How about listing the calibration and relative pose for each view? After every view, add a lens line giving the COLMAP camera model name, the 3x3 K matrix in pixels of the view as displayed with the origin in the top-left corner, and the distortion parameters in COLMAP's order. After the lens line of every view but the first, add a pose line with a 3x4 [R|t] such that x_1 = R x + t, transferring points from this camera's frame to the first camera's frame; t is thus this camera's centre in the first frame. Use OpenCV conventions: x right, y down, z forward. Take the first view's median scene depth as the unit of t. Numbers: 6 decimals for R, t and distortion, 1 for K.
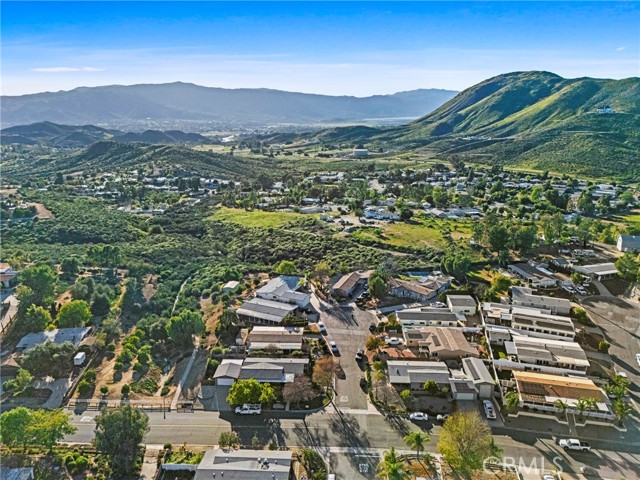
lens RADIAL K [[470.2, 0, 320.0], [0, 470.2, 240.0], [0, 0, 1]] dist [0.092400, -0.100597]
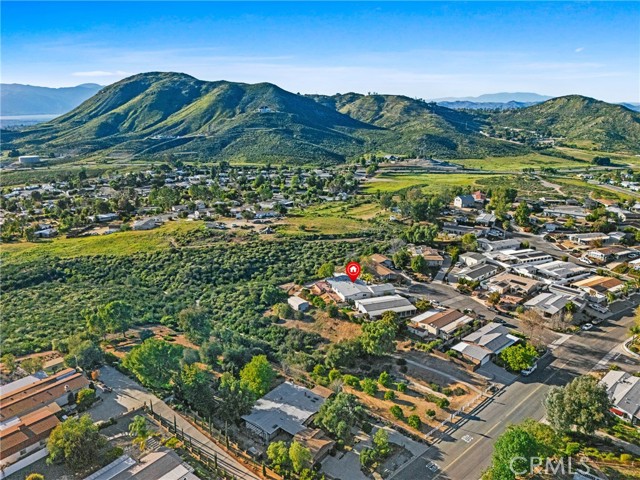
lens RADIAL K [[470.2, 0, 320.0], [0, 470.2, 240.0], [0, 0, 1]] dist [0.092400, -0.100597]
pose [[0.714862, -0.191130, 0.672638, -0.133012], [0.190274, 0.978792, 0.075905, -0.014064], [-0.672880, 0.073724, 0.736068, 0.051215]]
